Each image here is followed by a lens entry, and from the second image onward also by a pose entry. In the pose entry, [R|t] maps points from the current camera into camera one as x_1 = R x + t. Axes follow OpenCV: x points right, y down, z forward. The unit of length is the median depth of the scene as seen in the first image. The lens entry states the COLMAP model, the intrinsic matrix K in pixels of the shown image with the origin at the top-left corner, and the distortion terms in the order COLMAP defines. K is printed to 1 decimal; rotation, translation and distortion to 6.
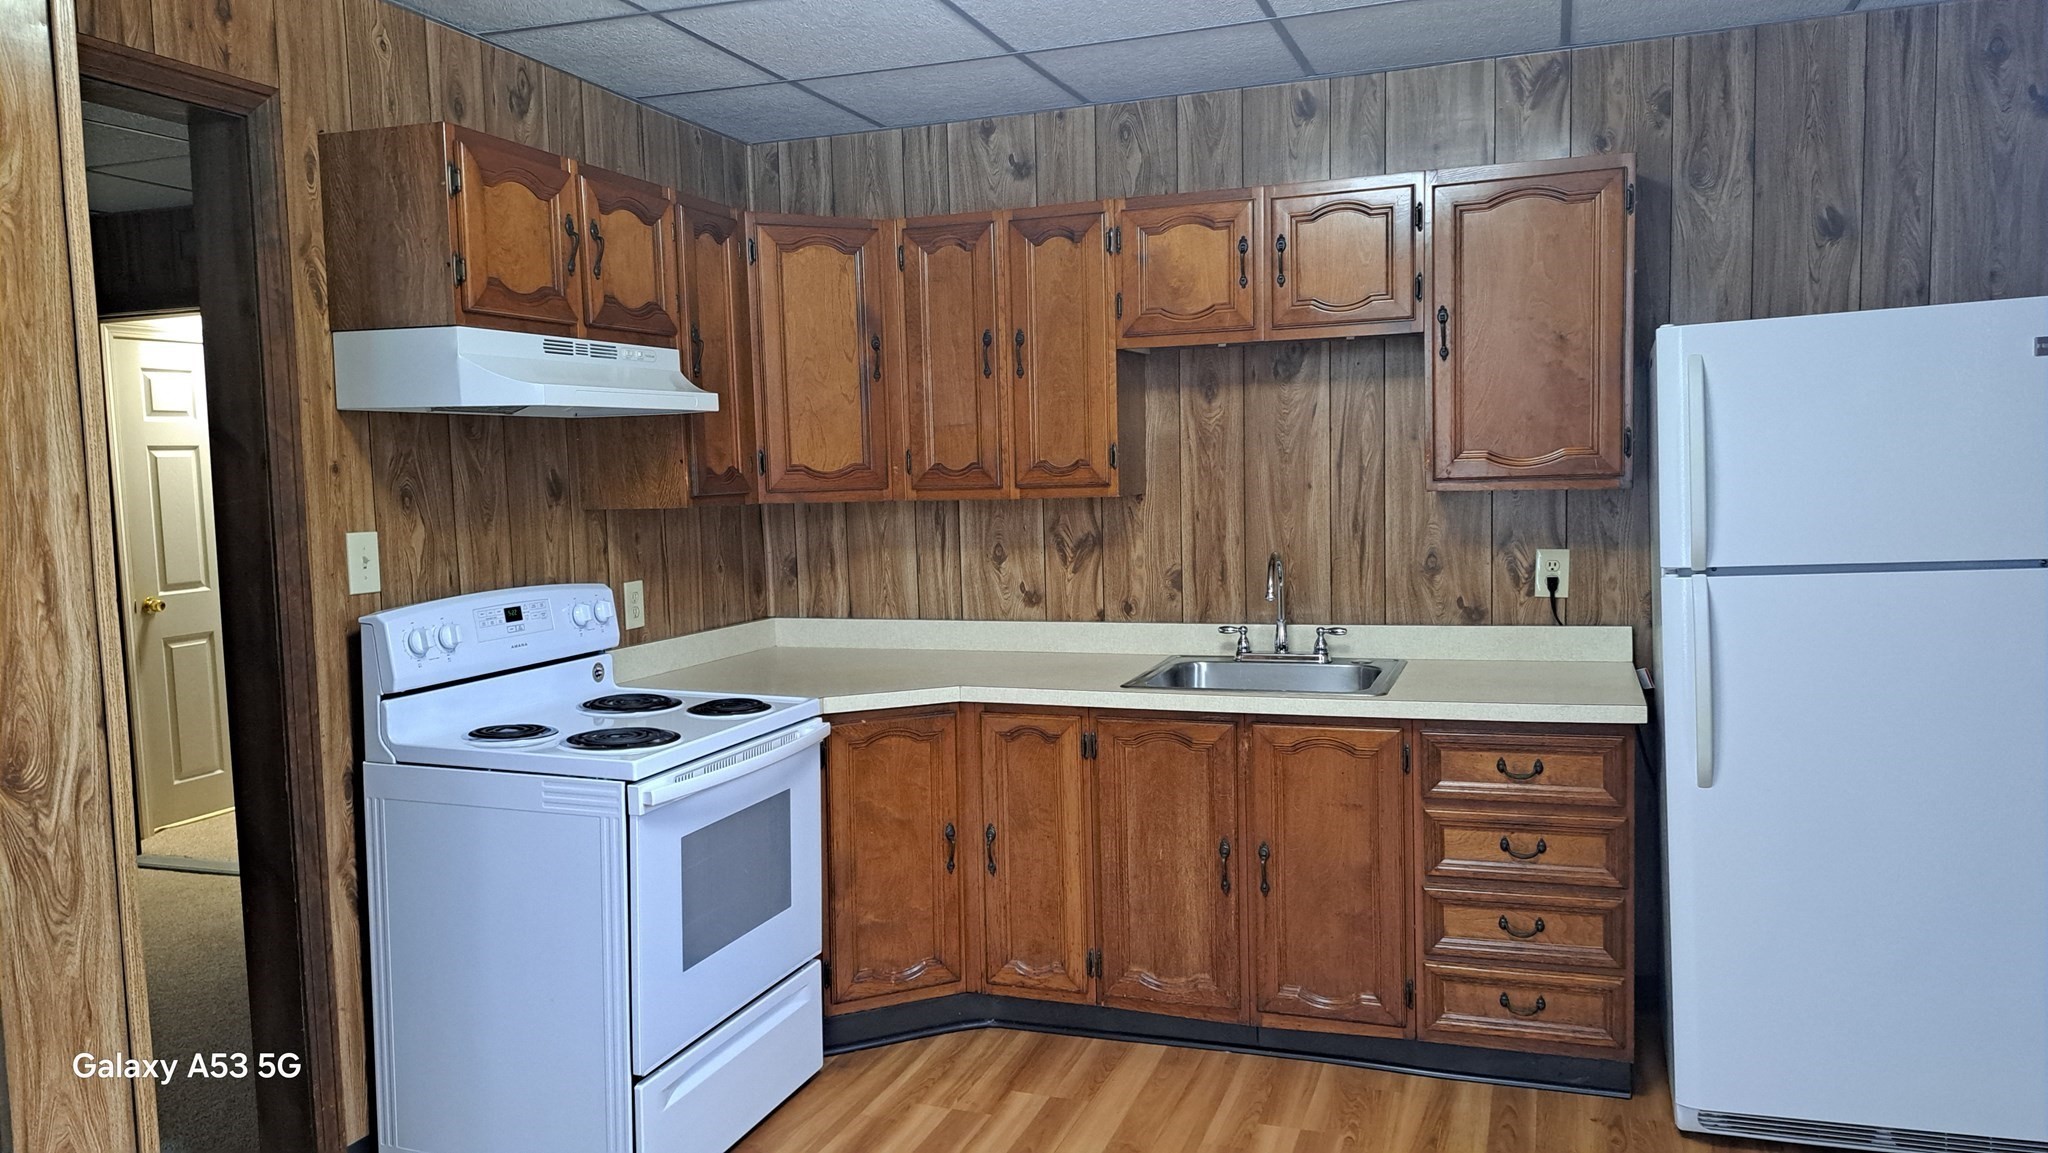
lens RADIAL K [[1491.7, 0, 1033.4], [0, 1491.7, 574.2], [0, 0, 1]] dist [0.082643, -0.117003]
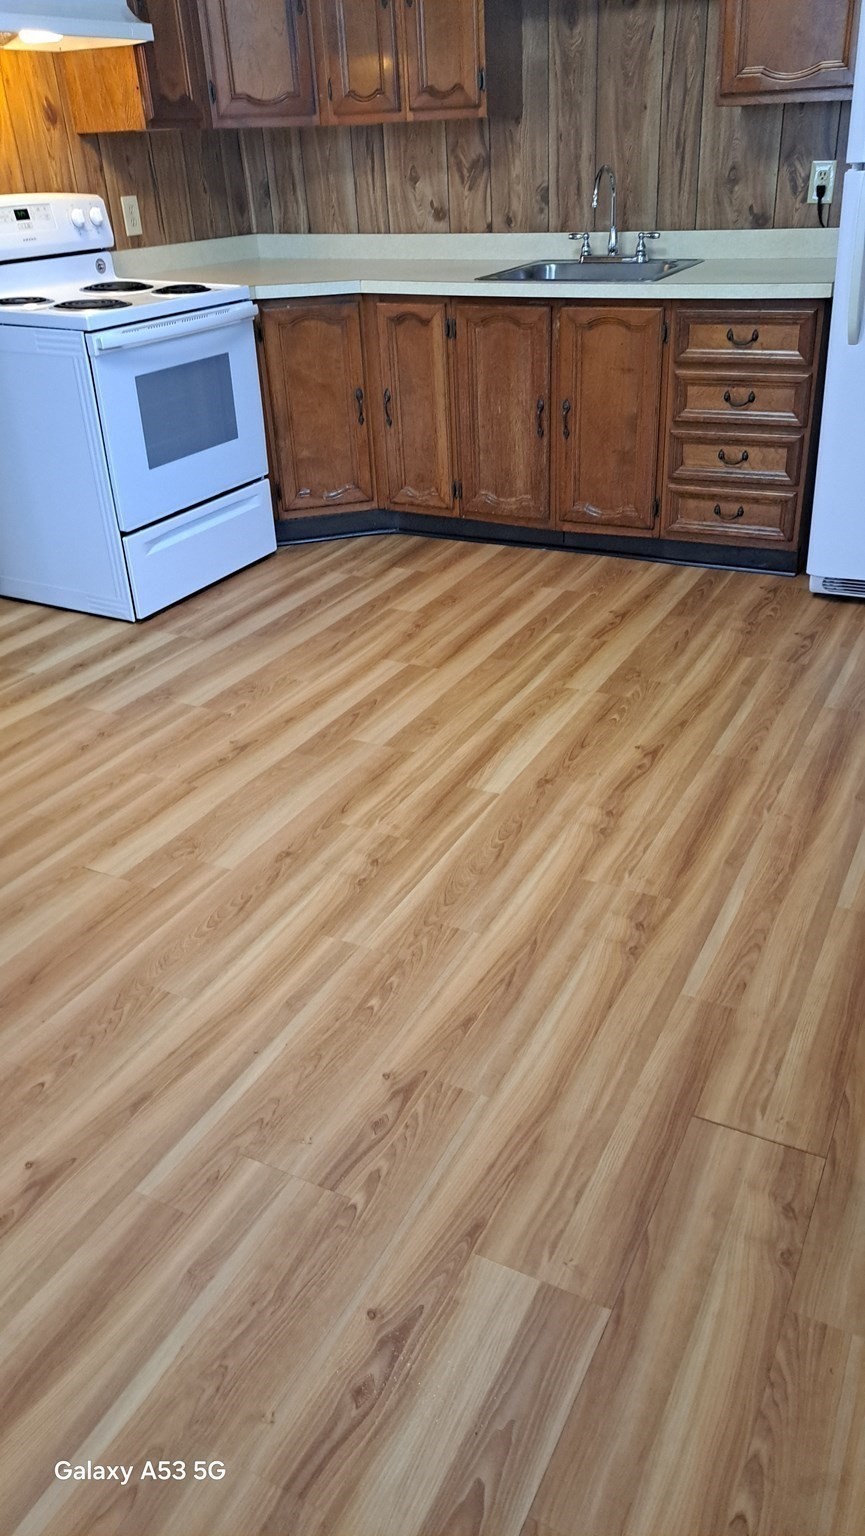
lens RADIAL K [[1118.8, 0, 455.7], [0, 1118.8, 768.9], [0, 0, 1]] dist [0.082643, -0.117003]
pose [[0.993433, 0.046355, -0.104608, 0.169277], [0.002652, 0.904680, 0.426083, 0.040087], [0.114388, -0.423562, 0.898616, -0.103690]]
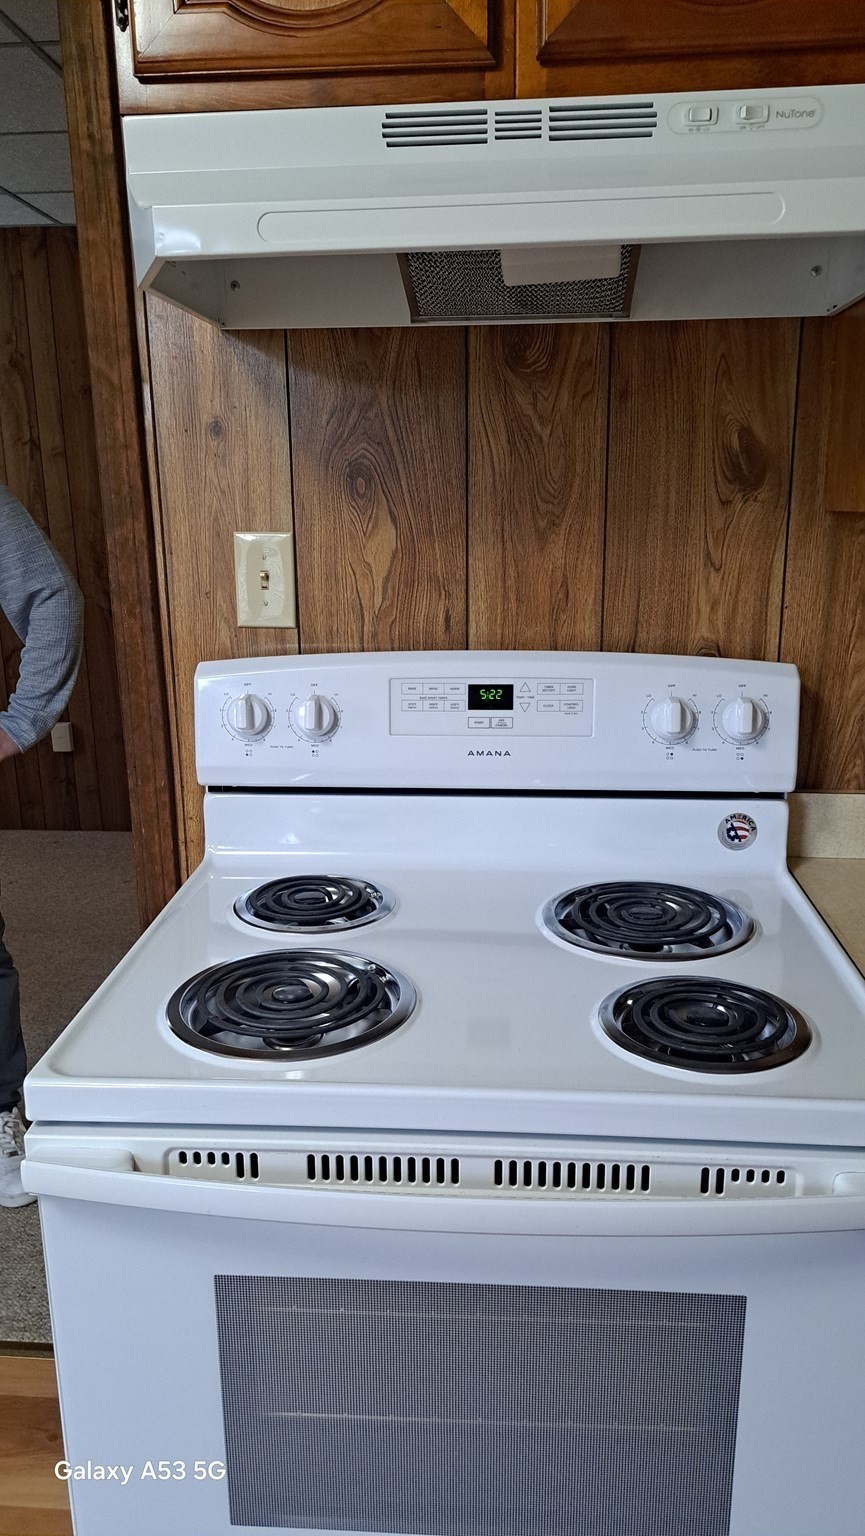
lens RADIAL K [[1118.8, 0, 455.7], [0, 1118.8, 768.9], [0, 0, 1]] dist [0.082643, -0.117003]
pose [[0.266587, 0.237041, -0.934207, 0.040963], [-0.070510, 0.971484, 0.226378, -0.036910], [0.961228, 0.005521, 0.275699, 0.793583]]
